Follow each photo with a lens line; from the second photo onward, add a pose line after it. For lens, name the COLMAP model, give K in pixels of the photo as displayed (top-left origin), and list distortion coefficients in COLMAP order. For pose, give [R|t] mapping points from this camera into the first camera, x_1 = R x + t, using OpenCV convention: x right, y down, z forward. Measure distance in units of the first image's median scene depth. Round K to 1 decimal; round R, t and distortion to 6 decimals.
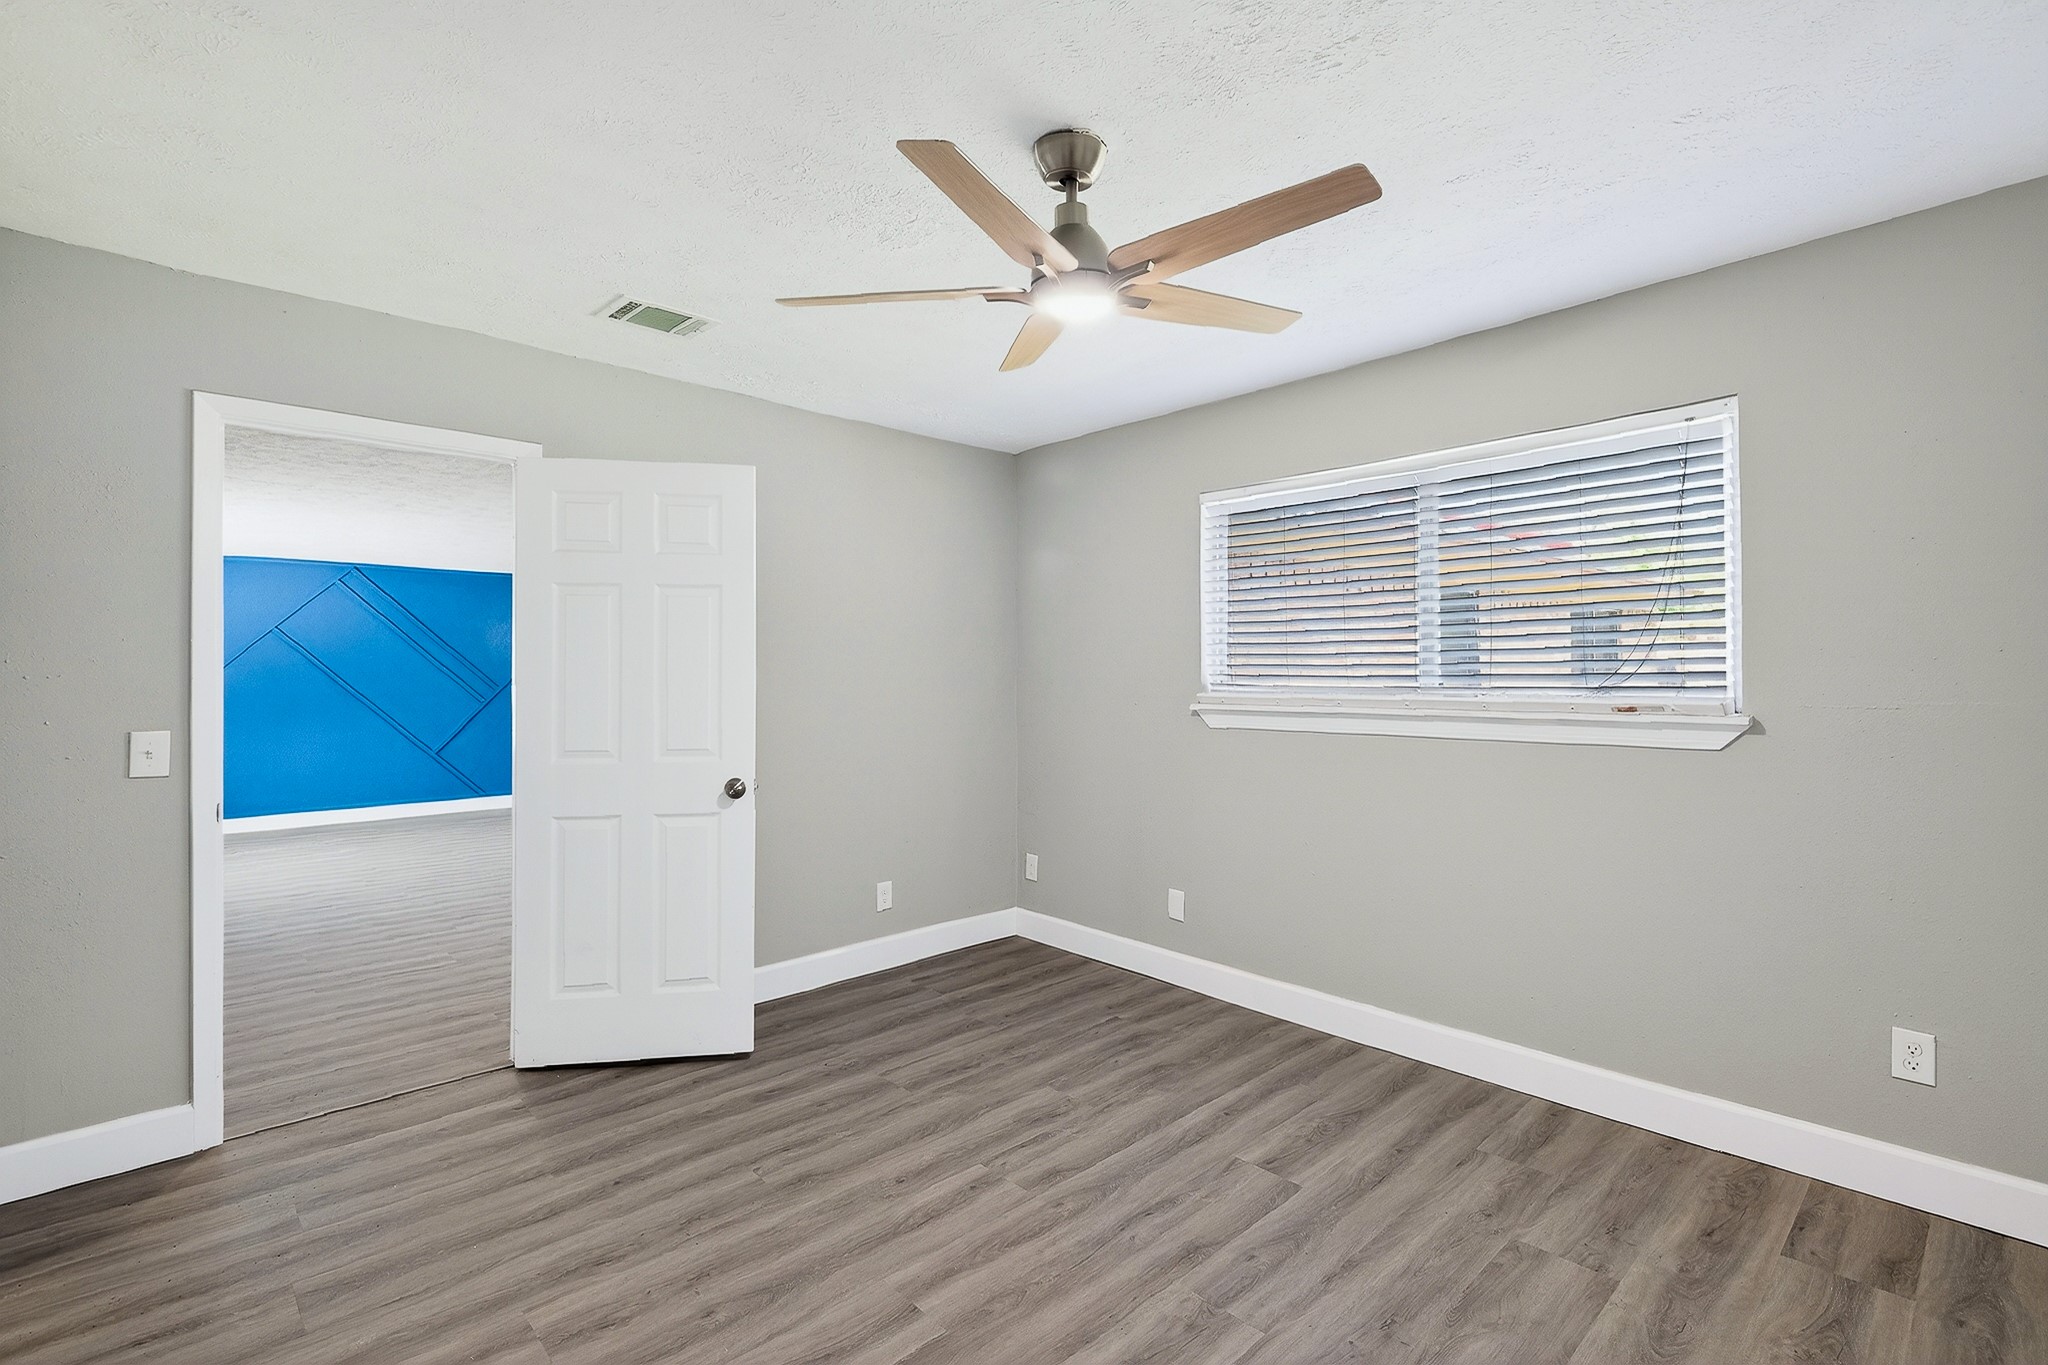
lens RADIAL K [[961.0, 0, 1034.0], [0, 961.0, 678.4], [0, 0, 1]] dist [0.040291, -0.019904]
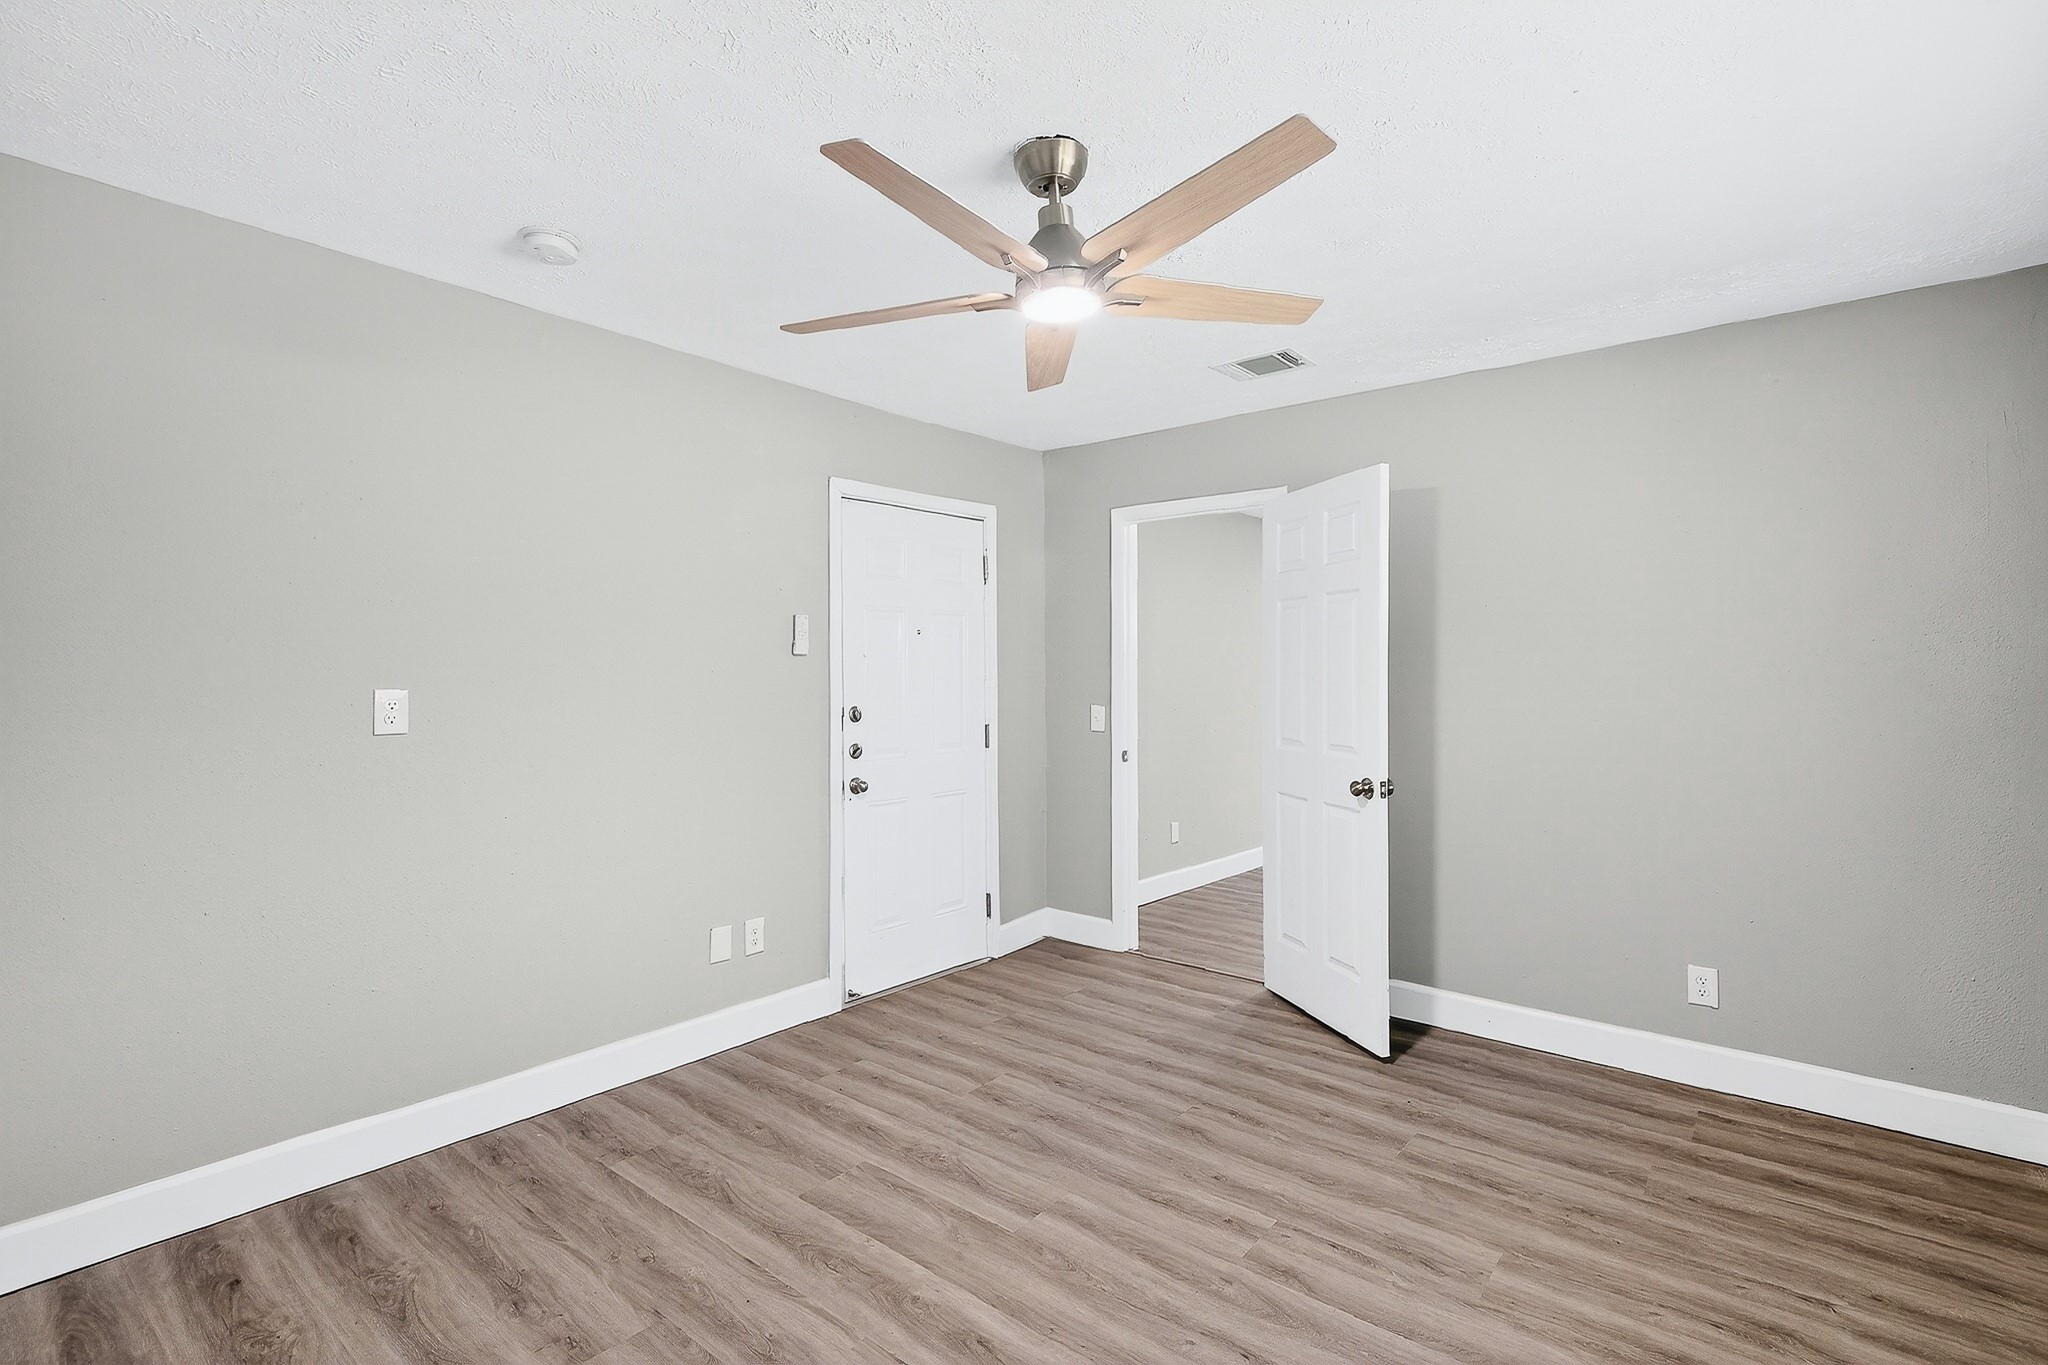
lens RADIAL K [[961.0, 0, 1034.0], [0, 961.0, 678.4], [0, 0, 1]] dist [0.040291, -0.019904]
pose [[0.116382, 0.011799, -0.993134, 0.716433], [-0.008143, 0.999907, 0.010926, -0.010880], [0.993171, 0.006816, 0.116467, 0.588216]]
